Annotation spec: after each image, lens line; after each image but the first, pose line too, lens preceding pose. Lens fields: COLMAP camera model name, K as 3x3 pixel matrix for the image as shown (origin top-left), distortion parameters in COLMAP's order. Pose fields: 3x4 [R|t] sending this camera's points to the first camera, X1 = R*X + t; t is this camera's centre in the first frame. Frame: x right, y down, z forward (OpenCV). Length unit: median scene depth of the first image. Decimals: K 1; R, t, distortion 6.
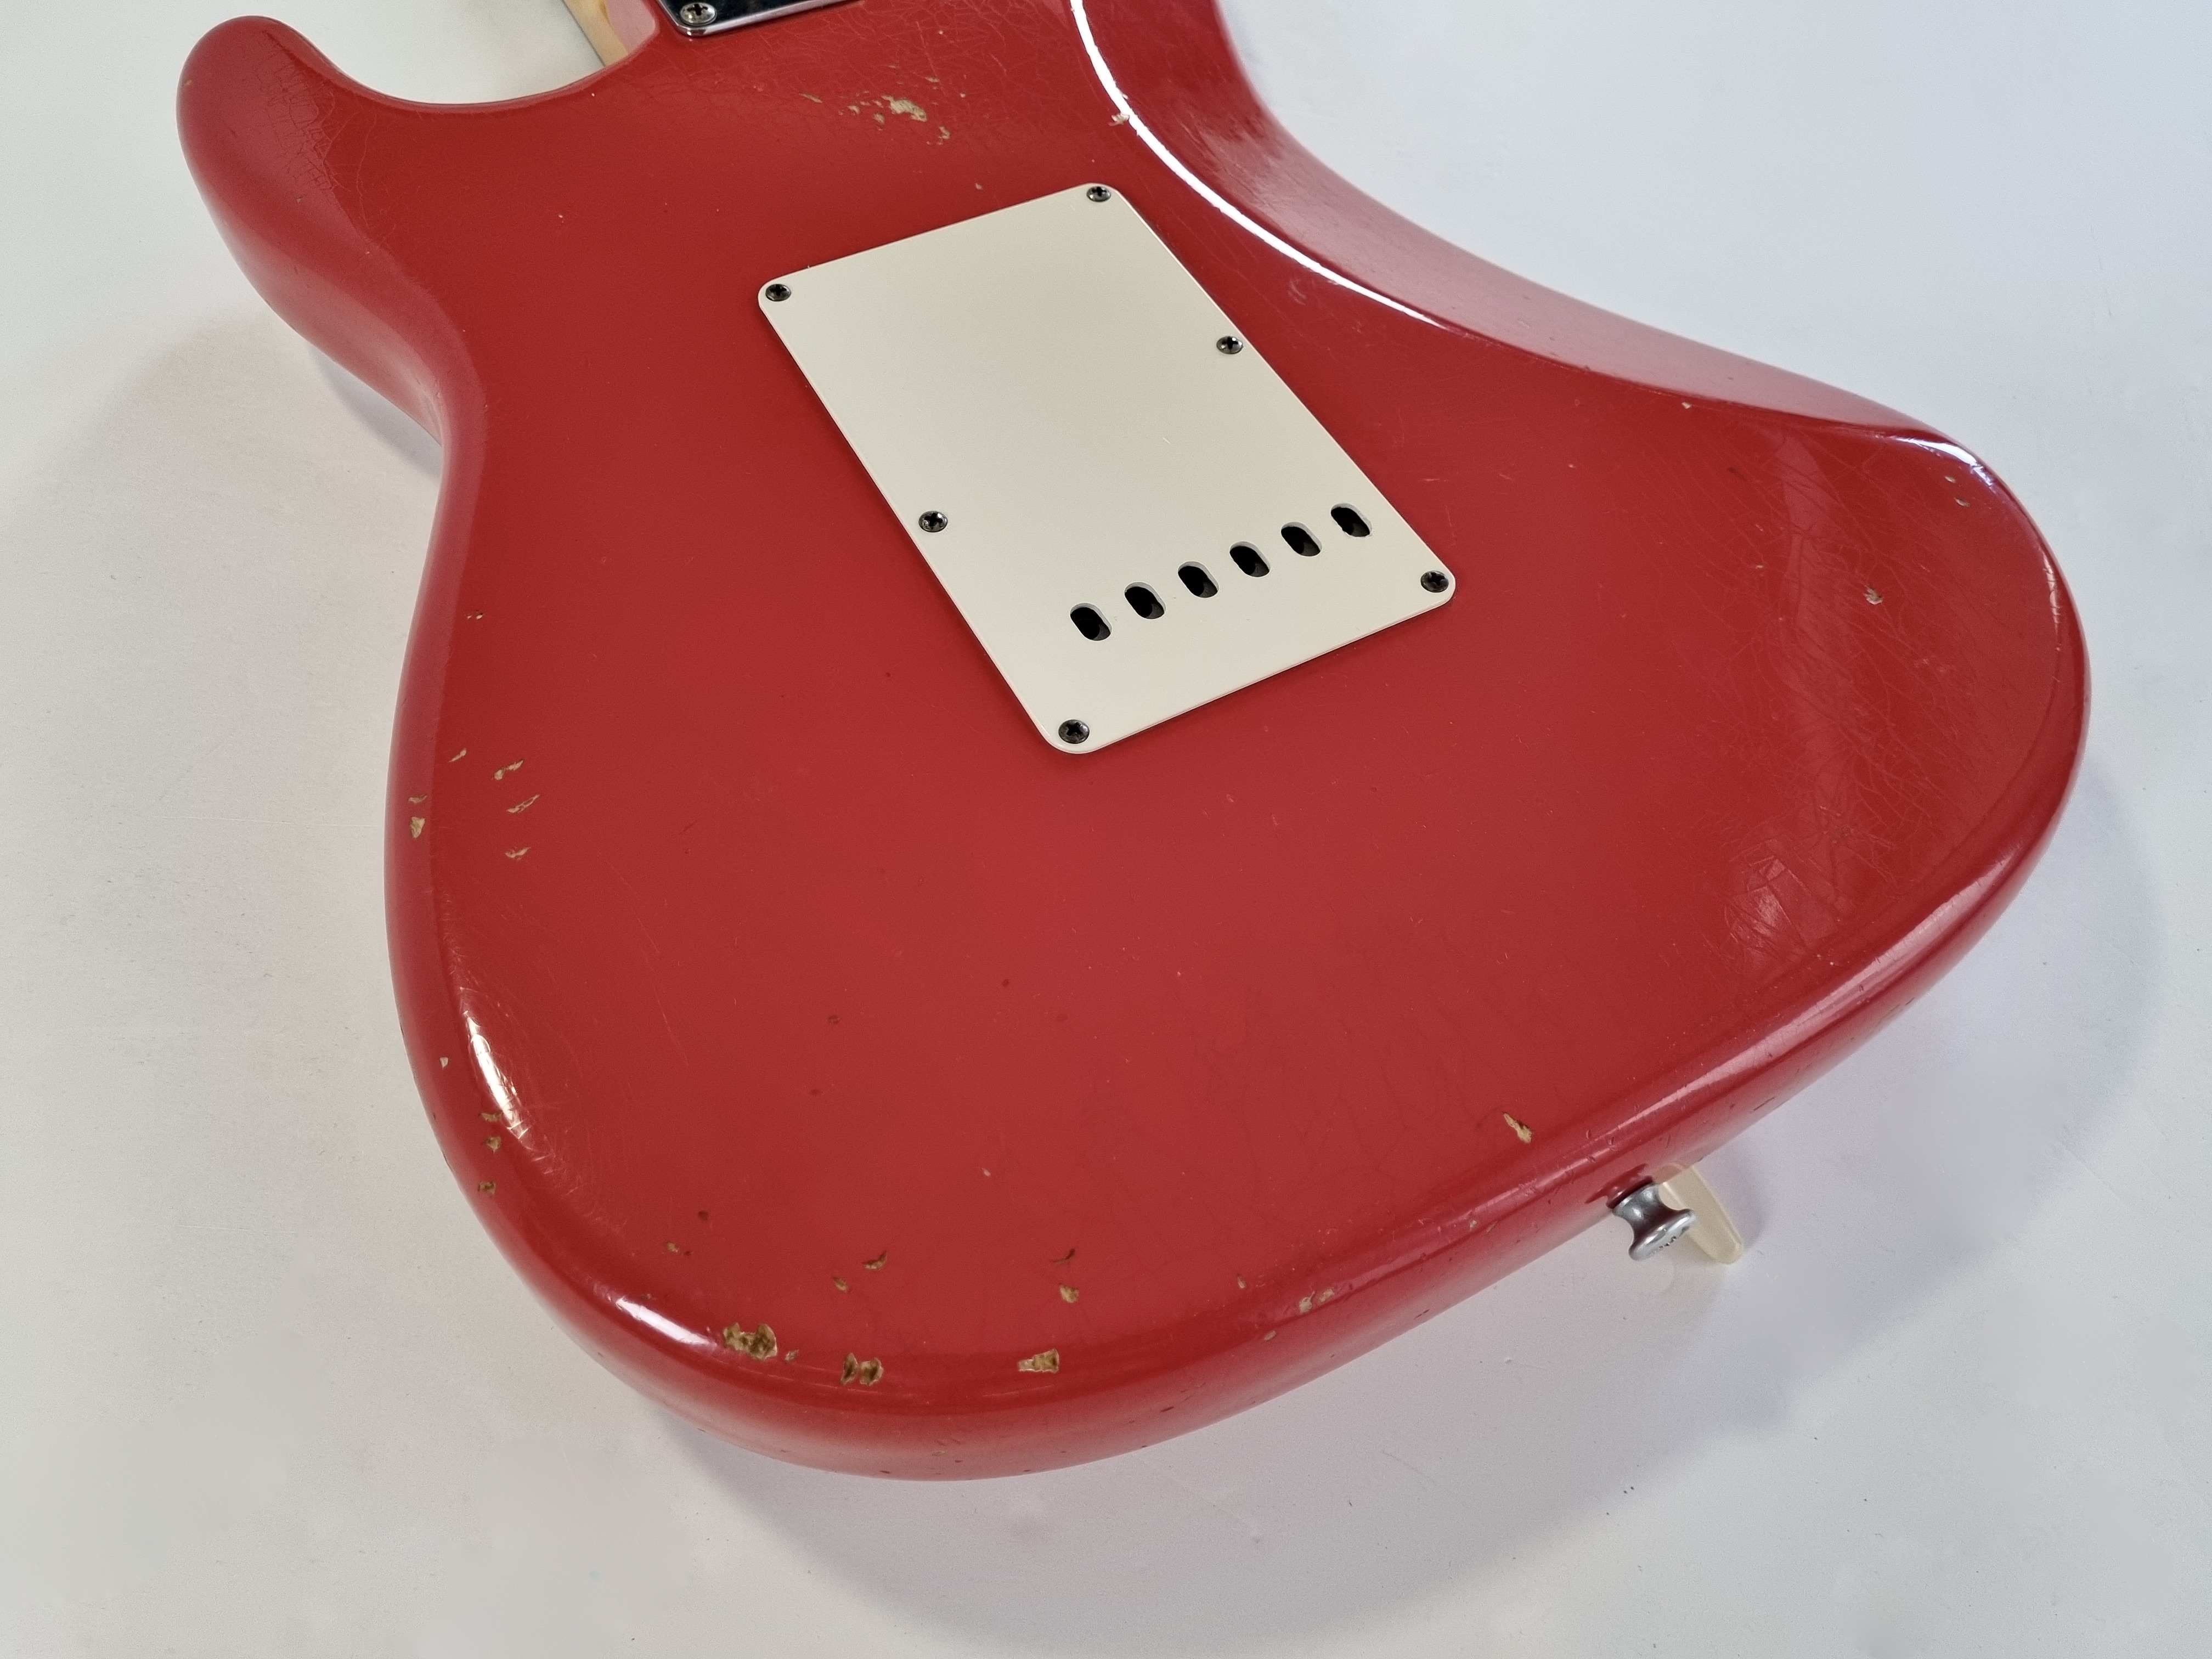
lens RADIAL K [[1708.4, 0, 1118.9], [0, 1708.4, 811.4], [0, 0, 1]] dist [0.011941, -0.003236]
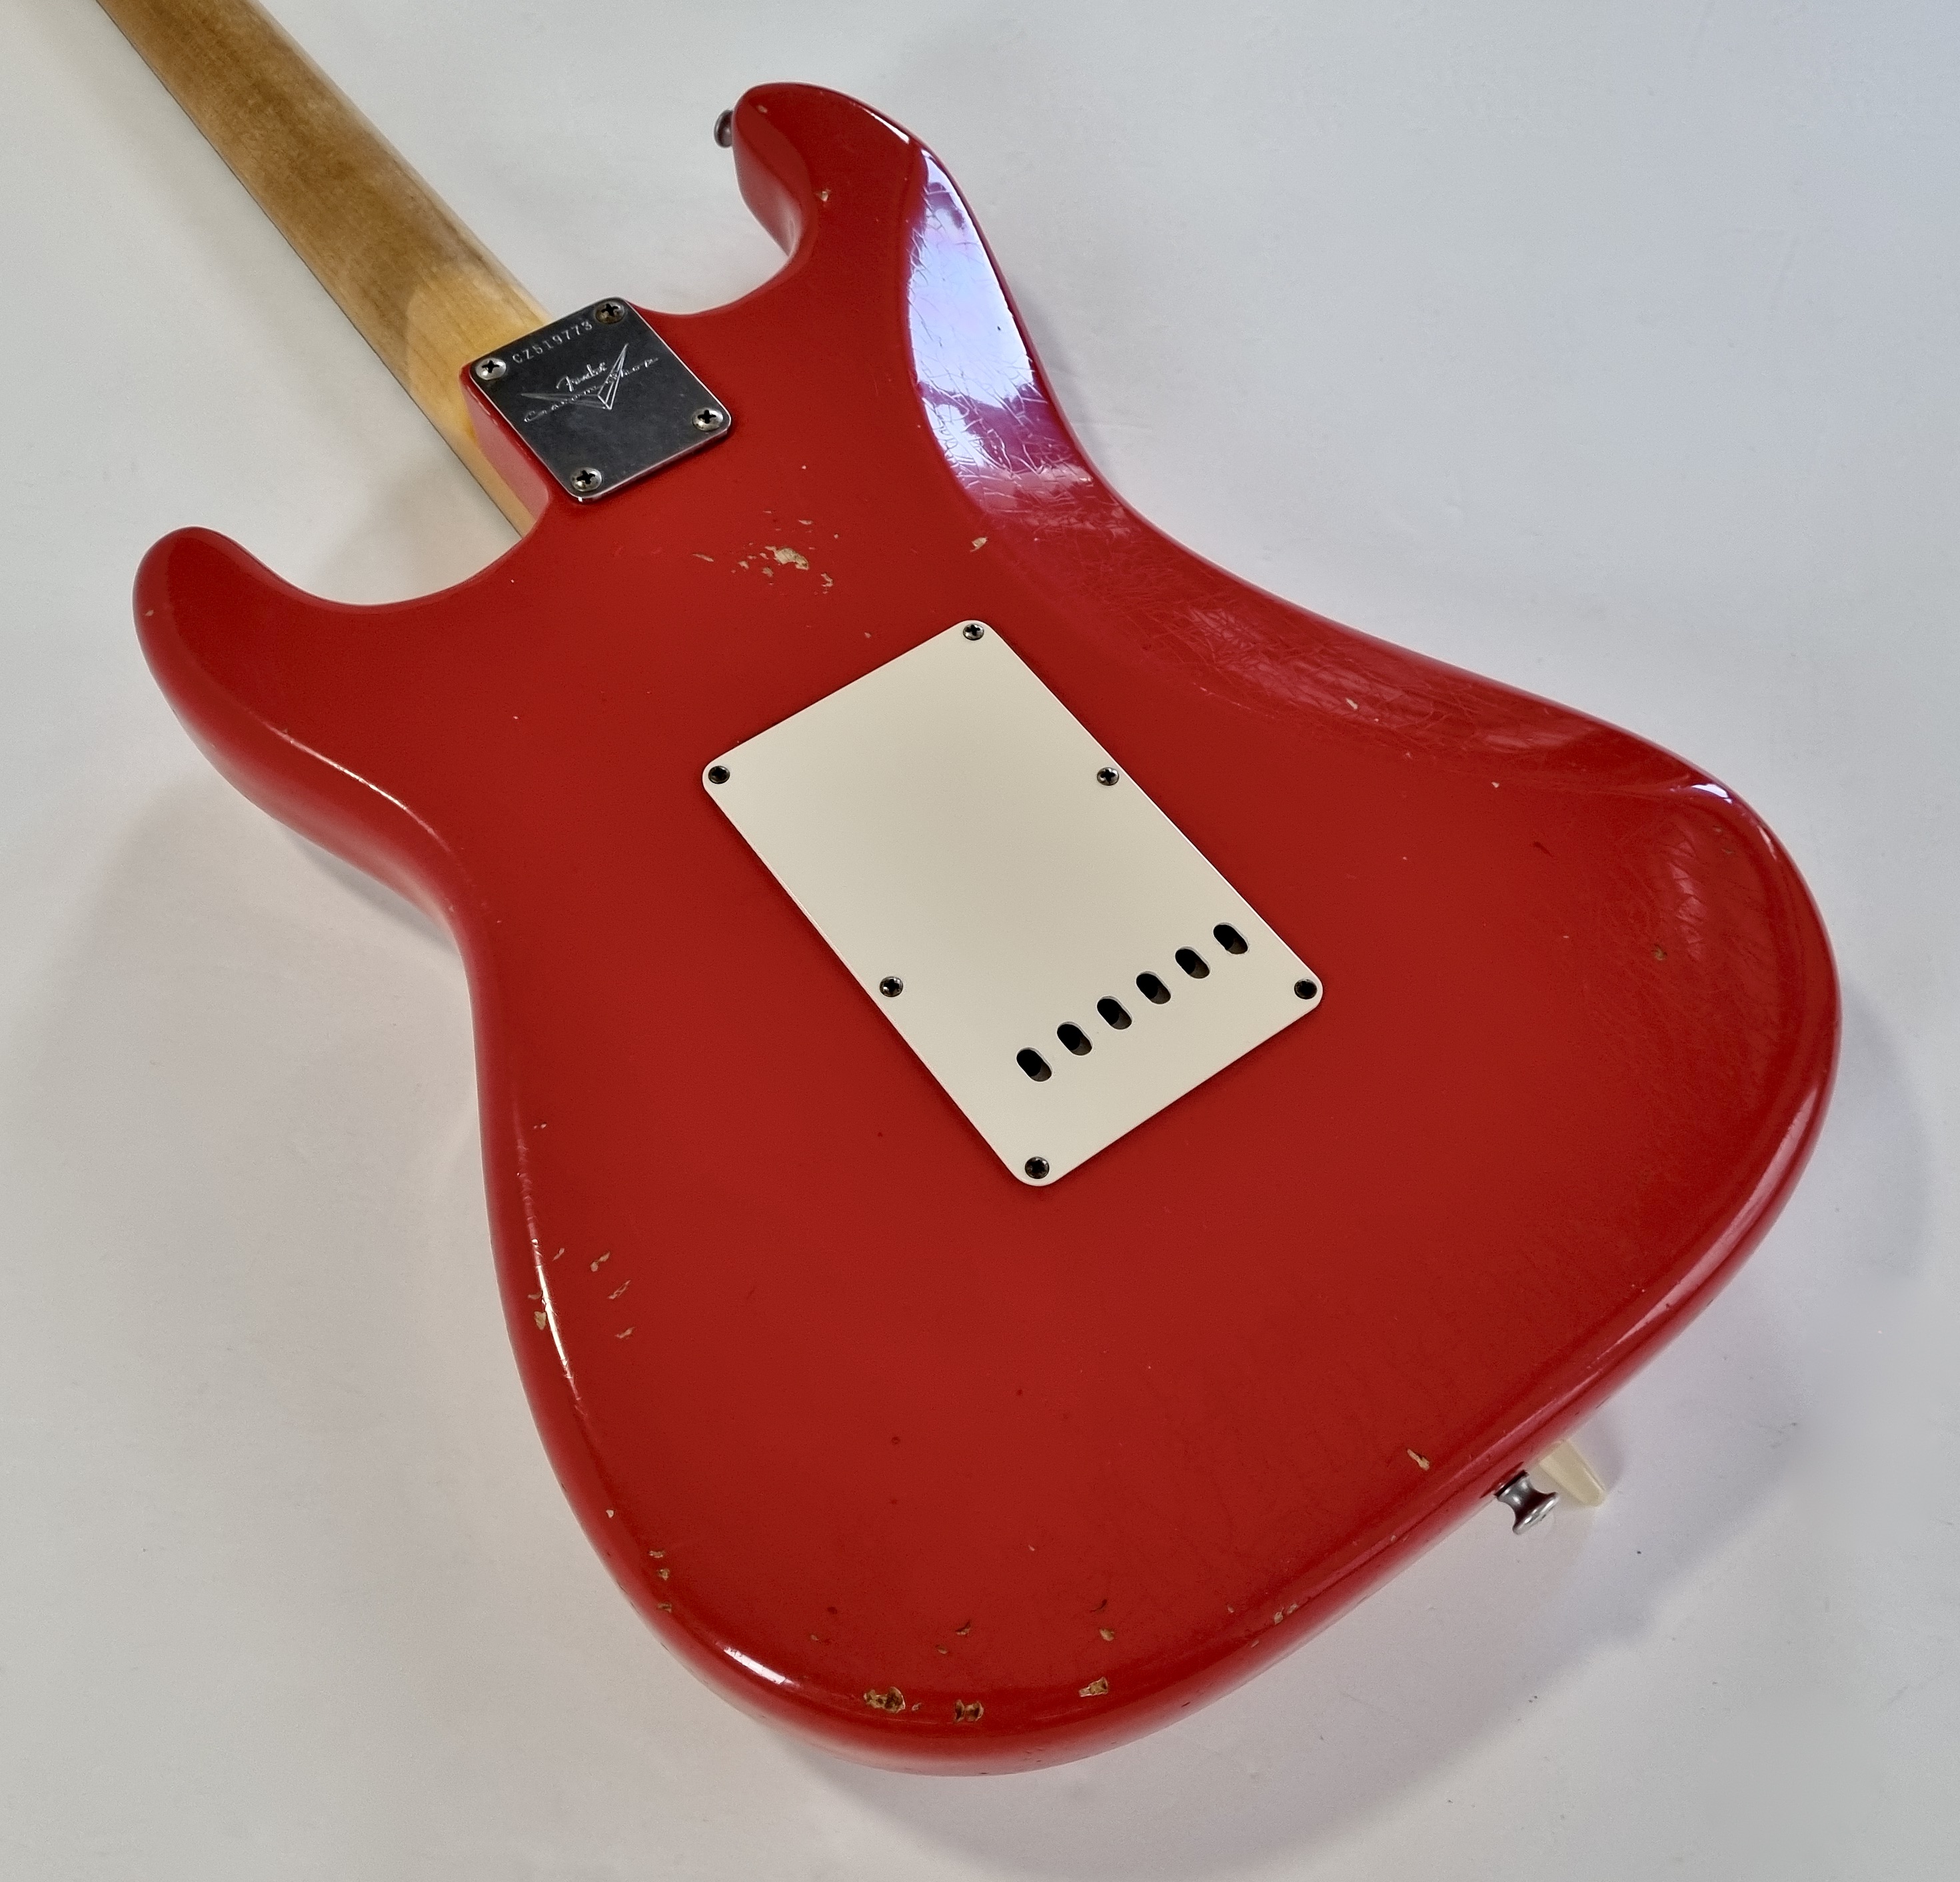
lens RADIAL K [[2020.8, 0, 977.2], [0, 2020.8, 957.1], [0, 0, 1]] dist [0.025684, 0.000000]
pose [[0.992659, -0.118416, 0.024614, -0.089739], [0.116480, 0.990789, 0.069061, -0.313030], [-0.032565, -0.065687, 0.997309, -0.477230]]
